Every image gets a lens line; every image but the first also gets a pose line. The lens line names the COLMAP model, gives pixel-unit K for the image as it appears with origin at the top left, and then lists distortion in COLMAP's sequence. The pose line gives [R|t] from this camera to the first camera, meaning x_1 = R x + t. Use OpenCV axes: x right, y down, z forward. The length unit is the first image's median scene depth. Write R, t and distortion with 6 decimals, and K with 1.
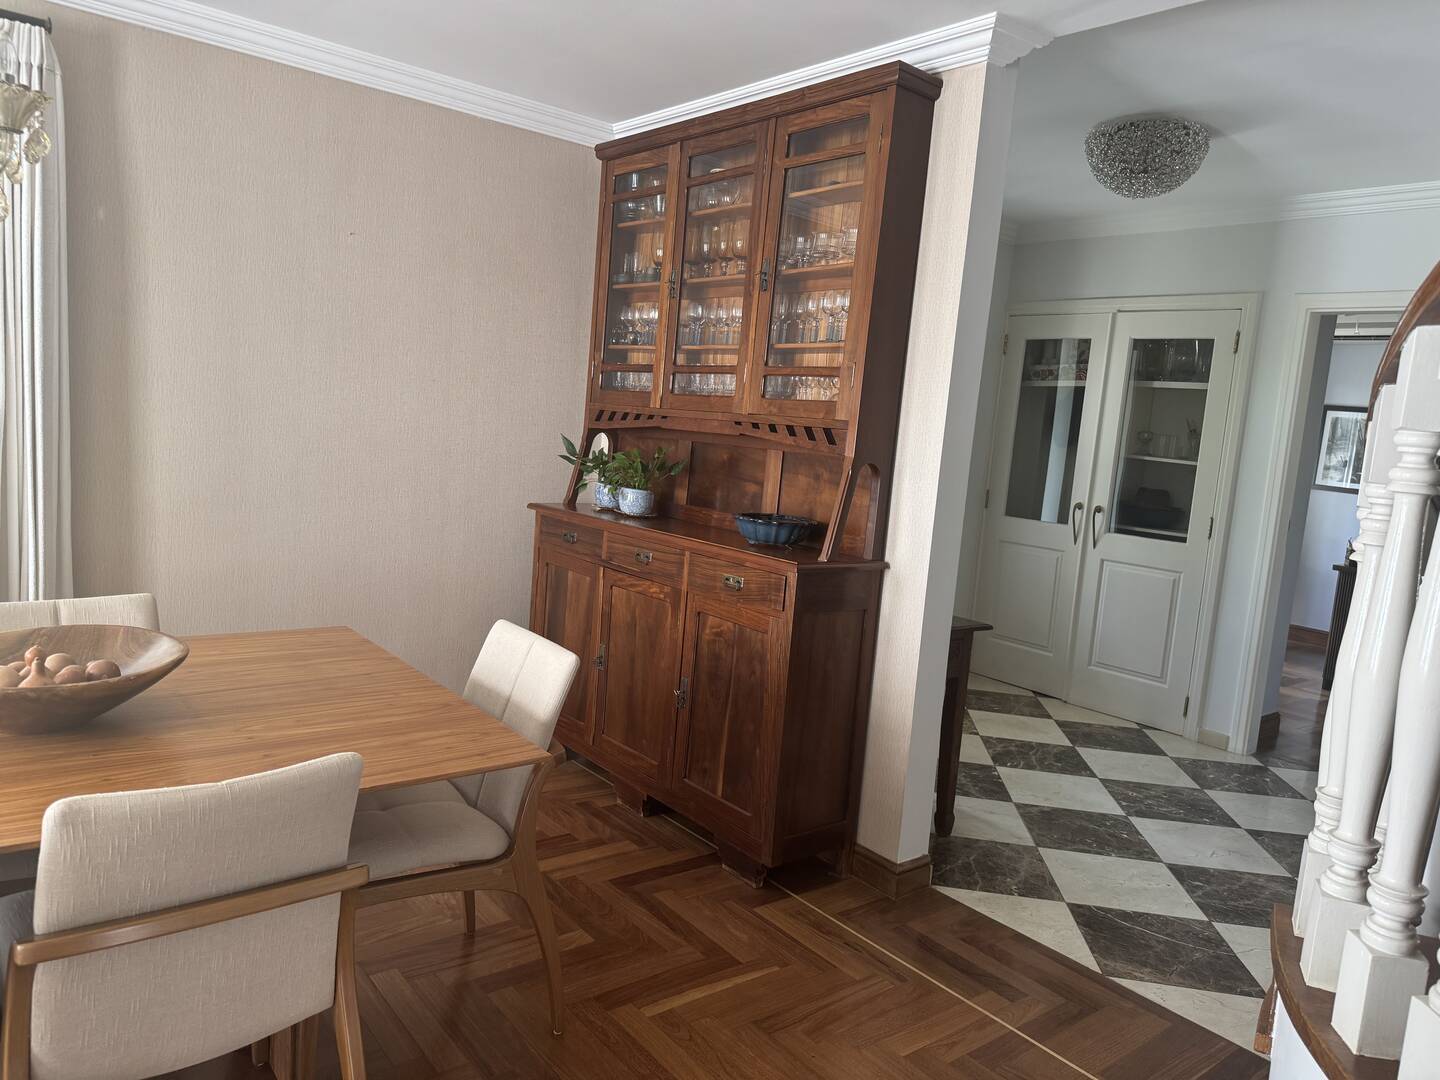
lens RADIAL K [[1016.0, 0, 724.5], [0, 1016.0, 541.0], [0, 0, 1]] dist [0.047891, -0.042793]
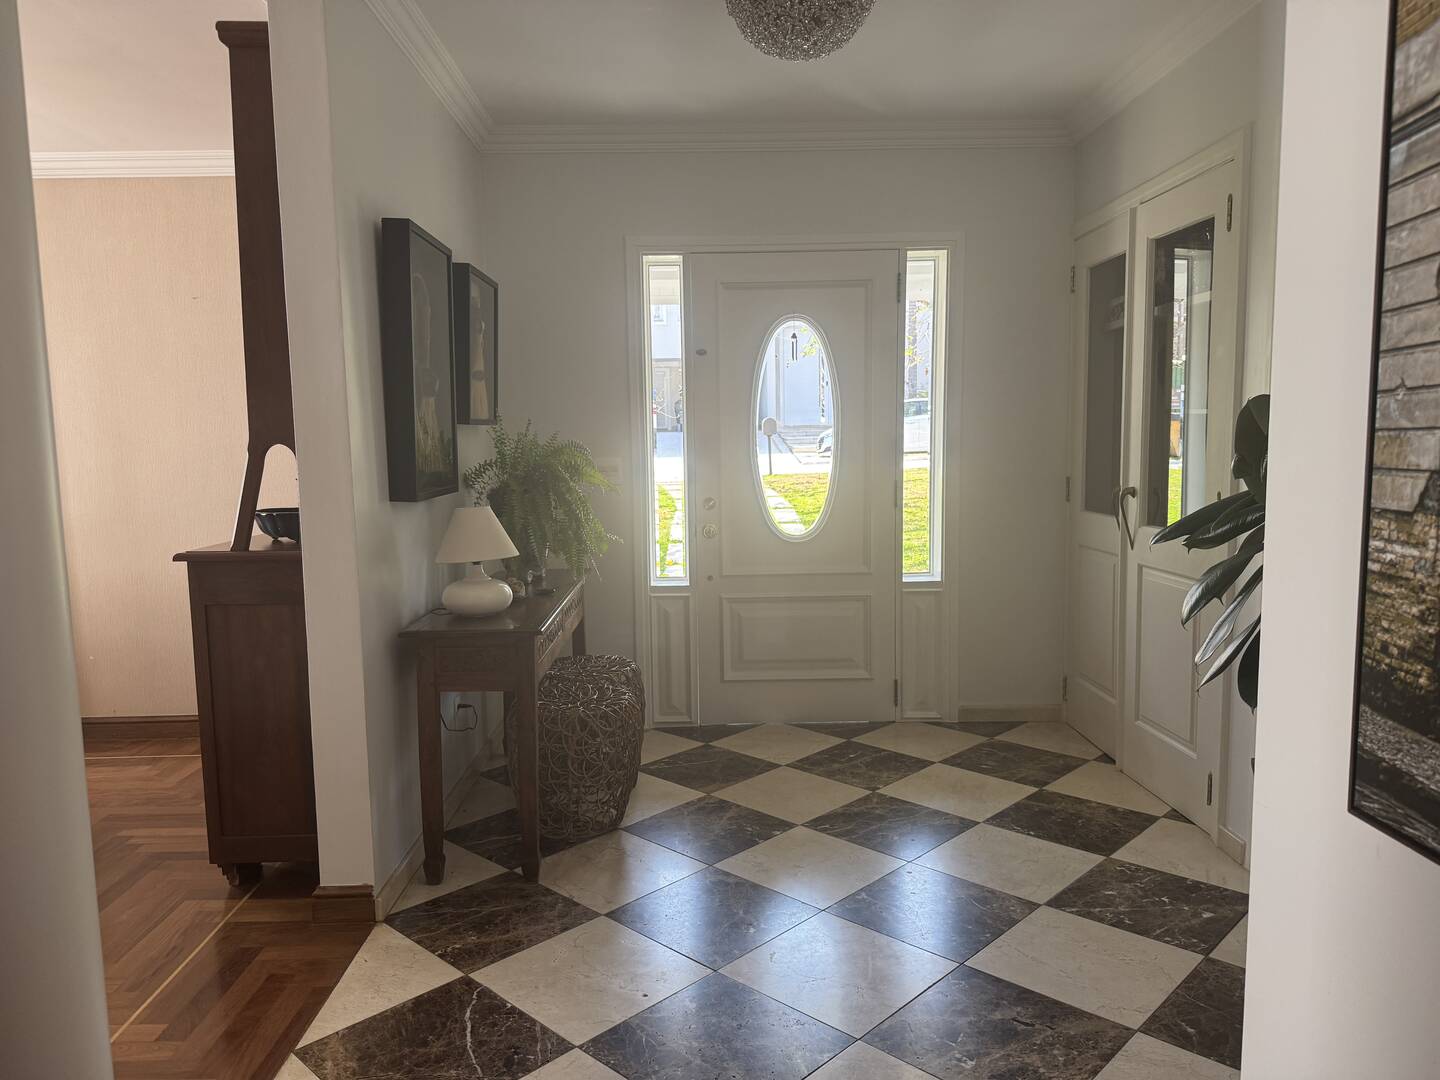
lens RADIAL K [[1016.0, 0, 720.8], [0, 1016.0, 541.0], [0, 0, 1]] dist [0.047891, -0.042793]
pose [[0.784151, -0.030727, -0.619809, 0.642656], [0.005186, 0.999063, -0.042967, 0.033496], [0.620548, 0.030479, 0.783576, 0.317655]]
